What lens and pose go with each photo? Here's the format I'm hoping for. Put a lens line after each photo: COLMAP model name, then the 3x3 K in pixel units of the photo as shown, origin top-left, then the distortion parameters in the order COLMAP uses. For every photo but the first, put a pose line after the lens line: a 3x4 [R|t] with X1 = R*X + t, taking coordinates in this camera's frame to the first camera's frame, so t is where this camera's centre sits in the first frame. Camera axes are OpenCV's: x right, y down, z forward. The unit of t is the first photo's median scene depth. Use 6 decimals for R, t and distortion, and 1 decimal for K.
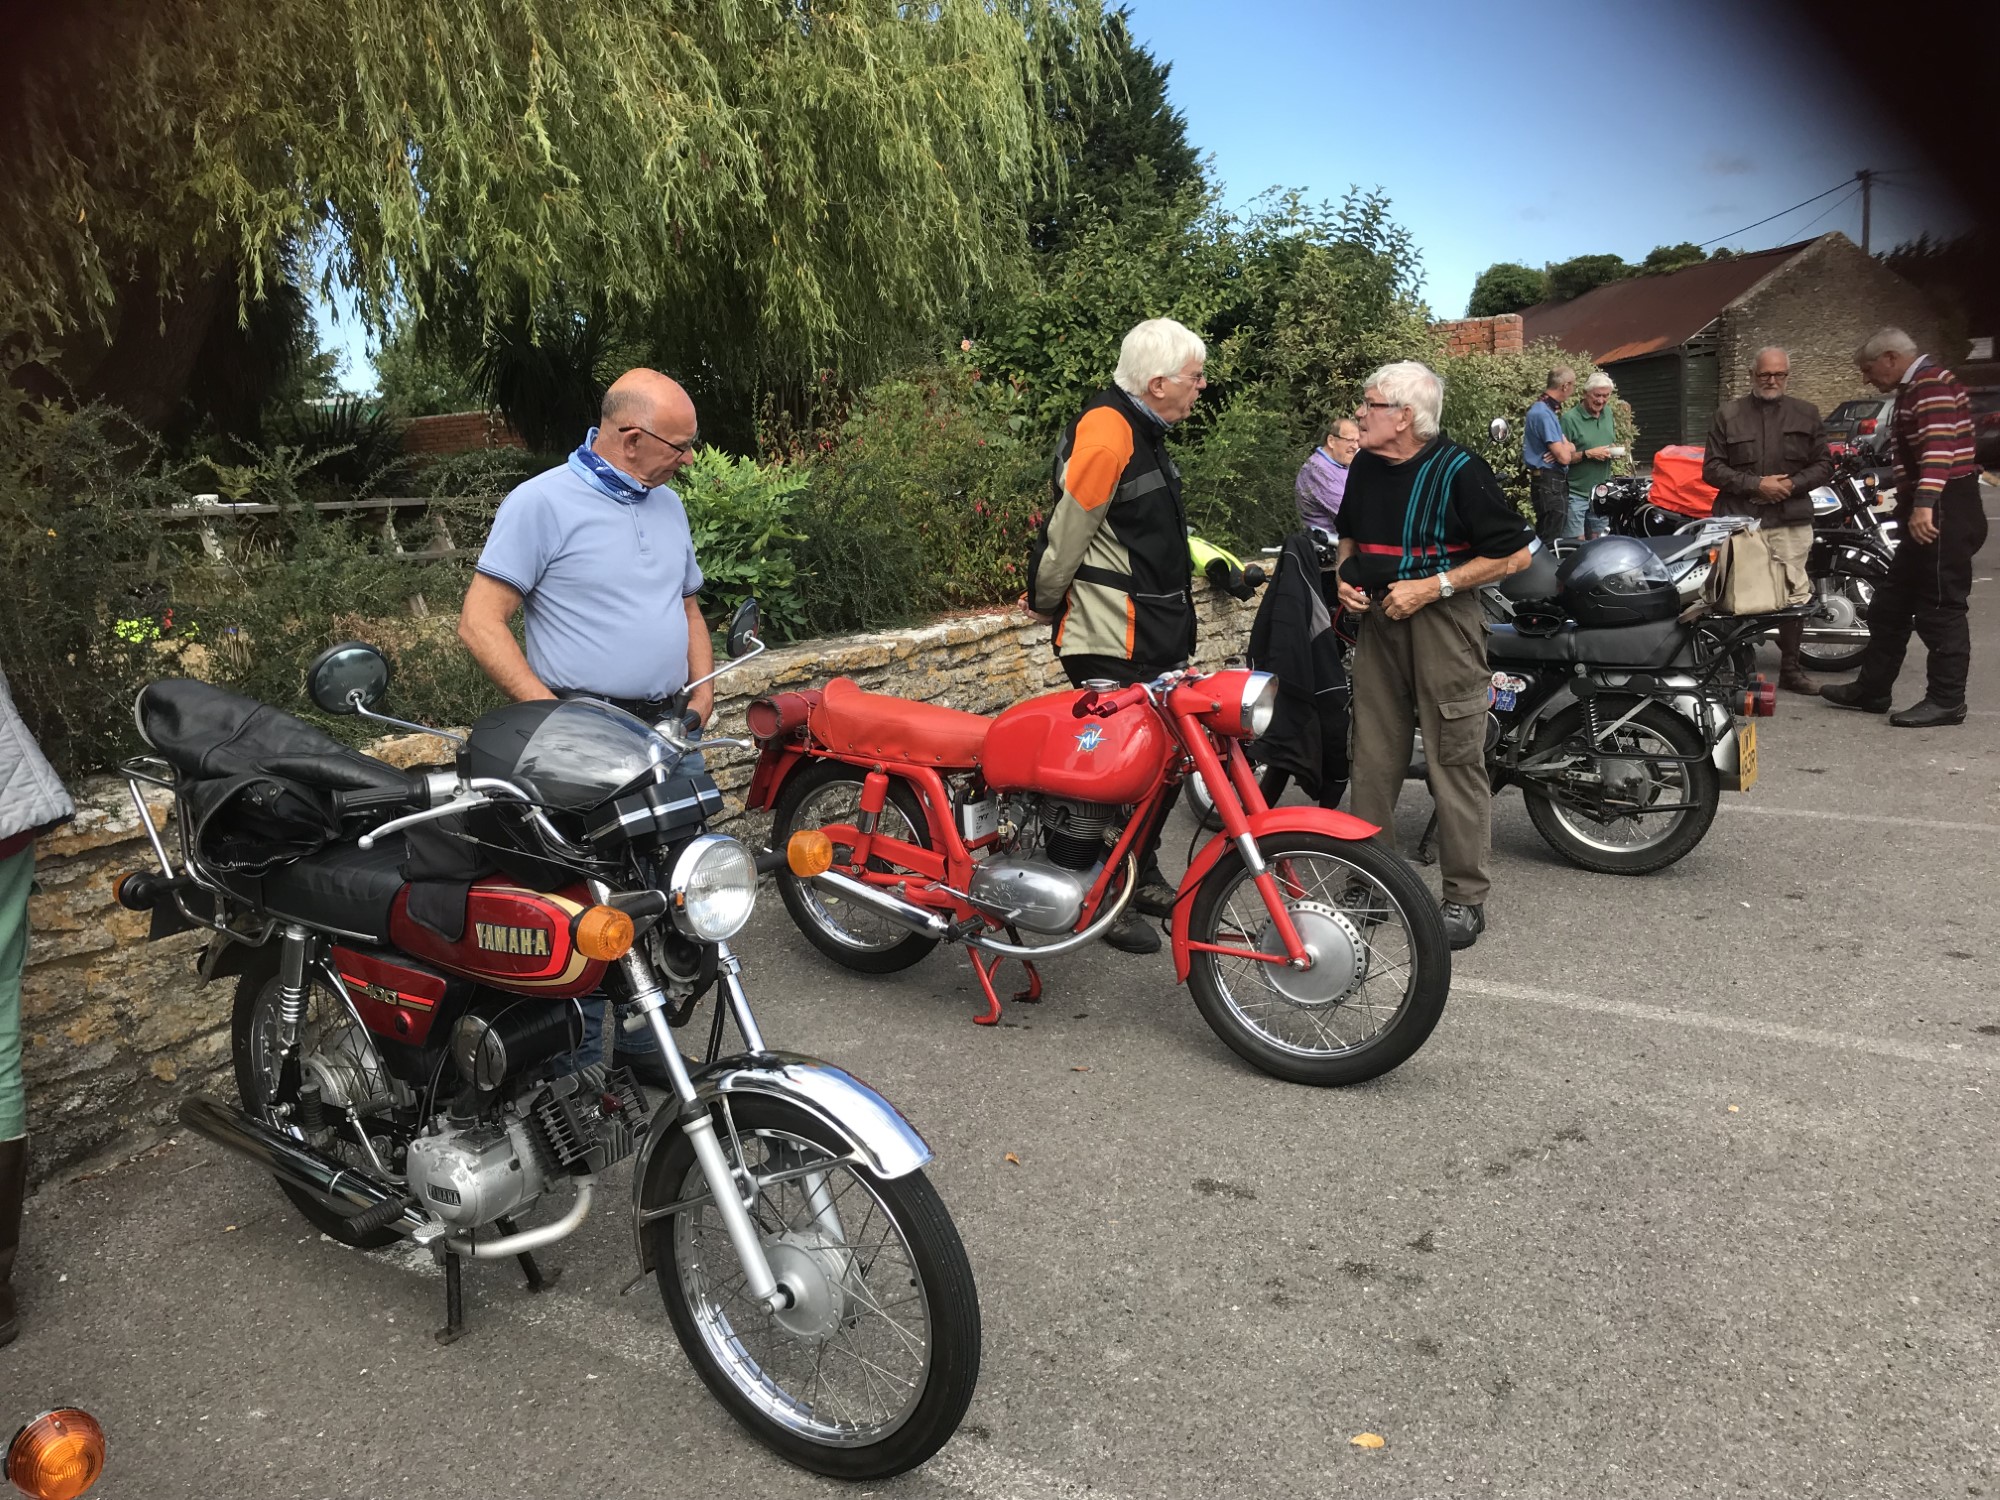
lens RADIAL K [[1639.9, 0, 1003.9], [0, 1639.9, 748.9], [0, 0, 1]] dist [0.037944, -0.038343]
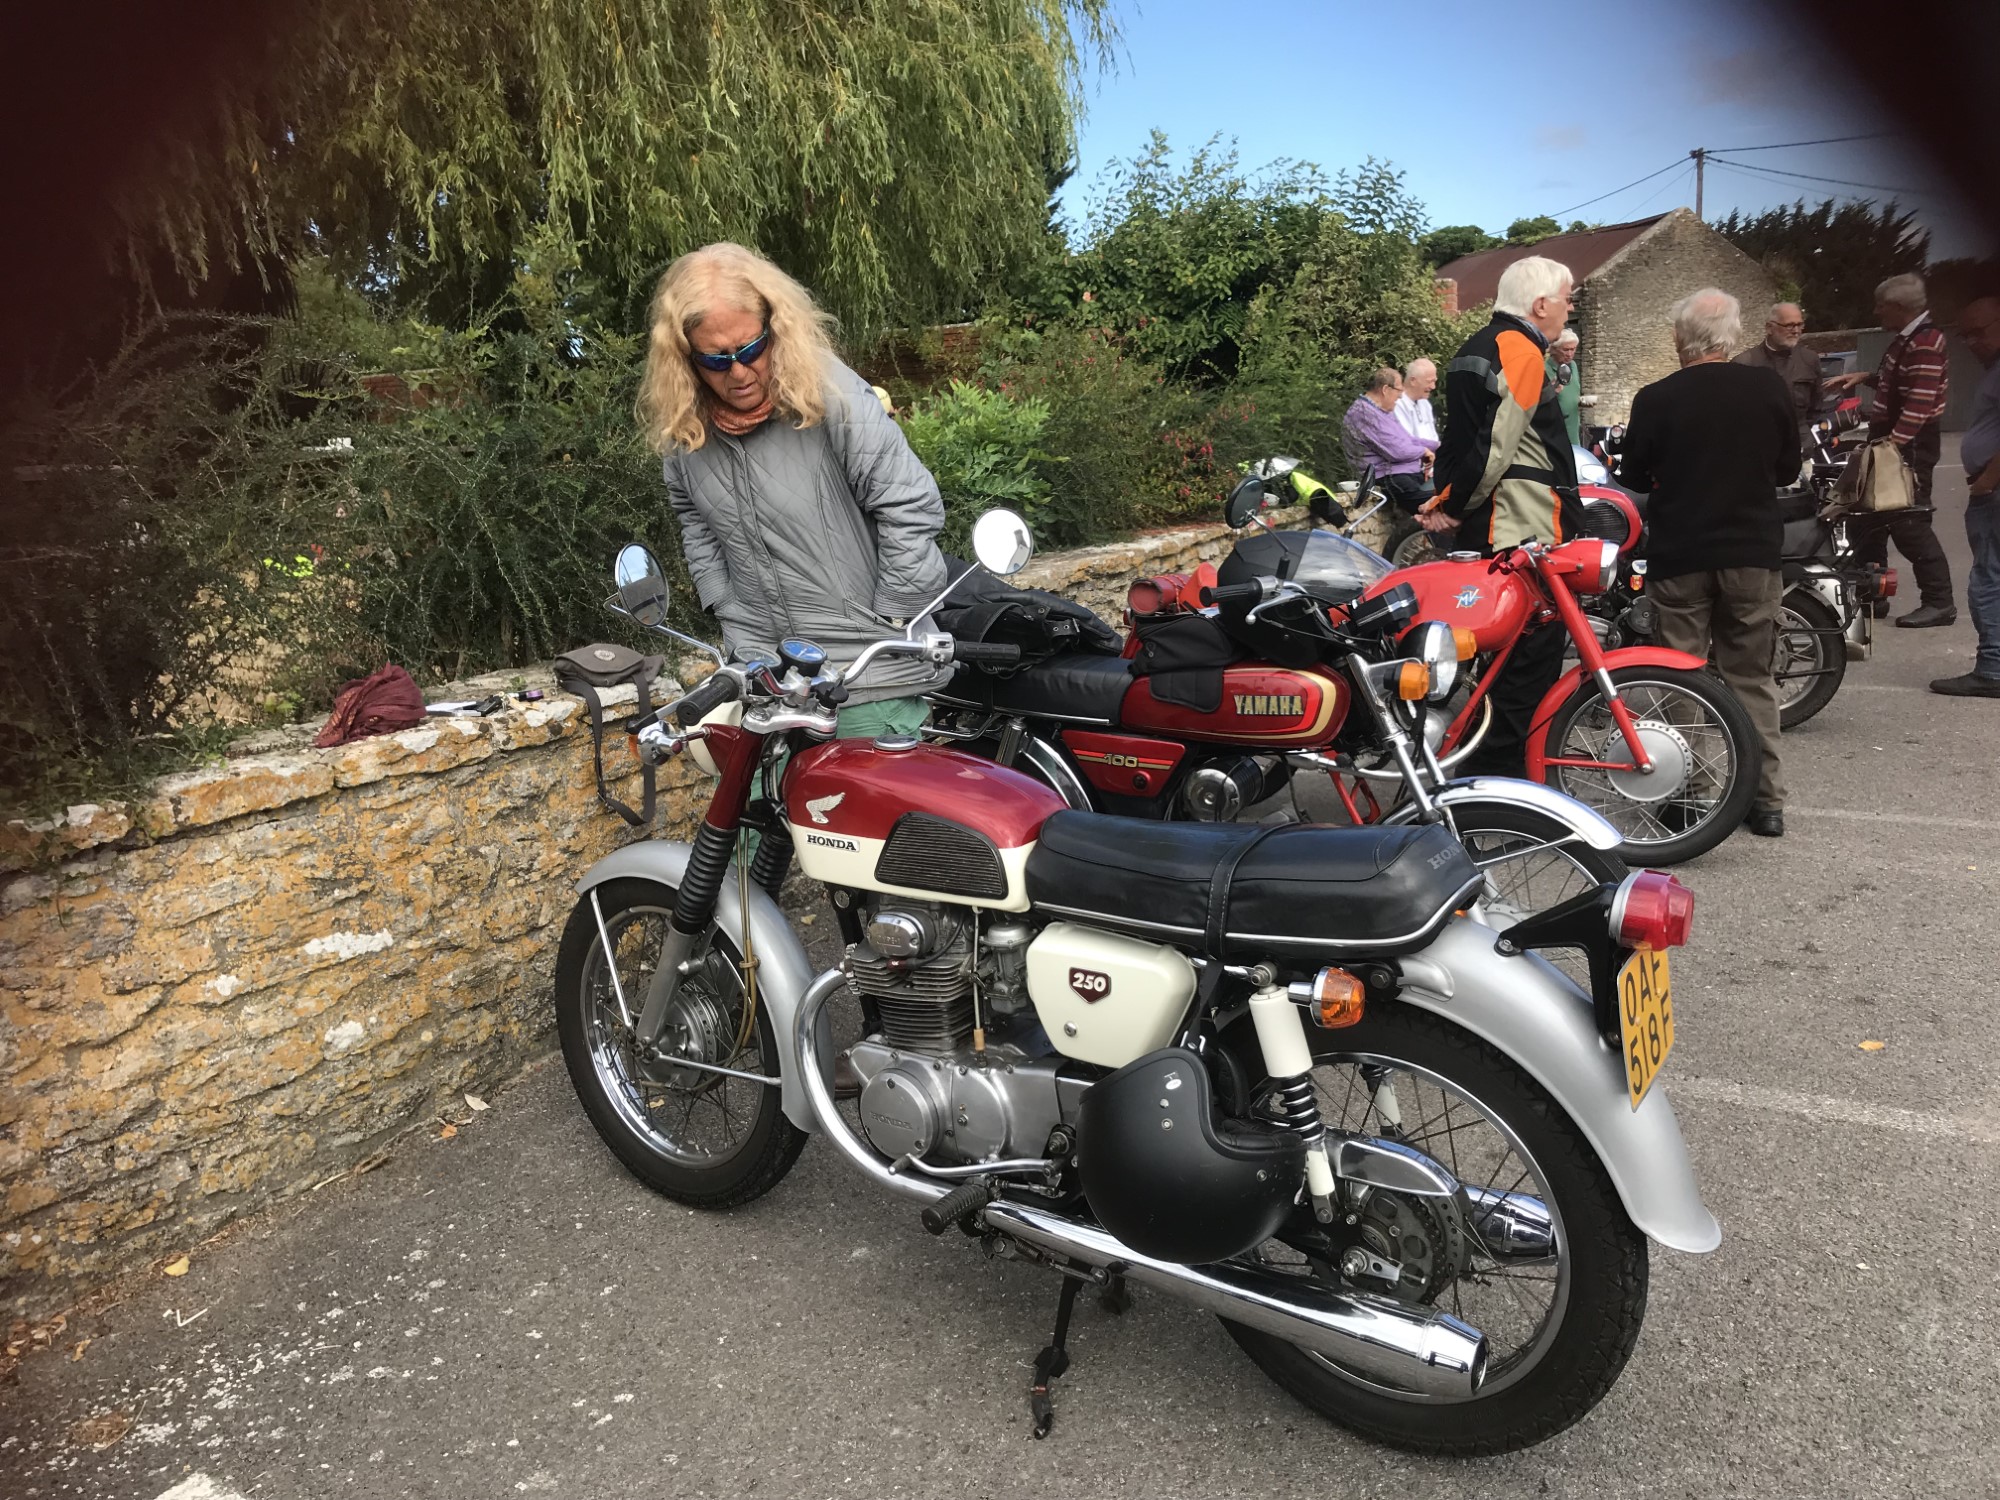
lens RADIAL K [[1639.9, 0, 999.4], [0, 1639.9, 753.8], [0, 0, 1]] dist [0.037944, -0.038343]
pose [[0.995449, -0.020935, 0.092971, -0.180065], [0.019053, 0.999596, 0.021087, 0.033951], [-0.093375, -0.019219, 0.995445, -0.094860]]
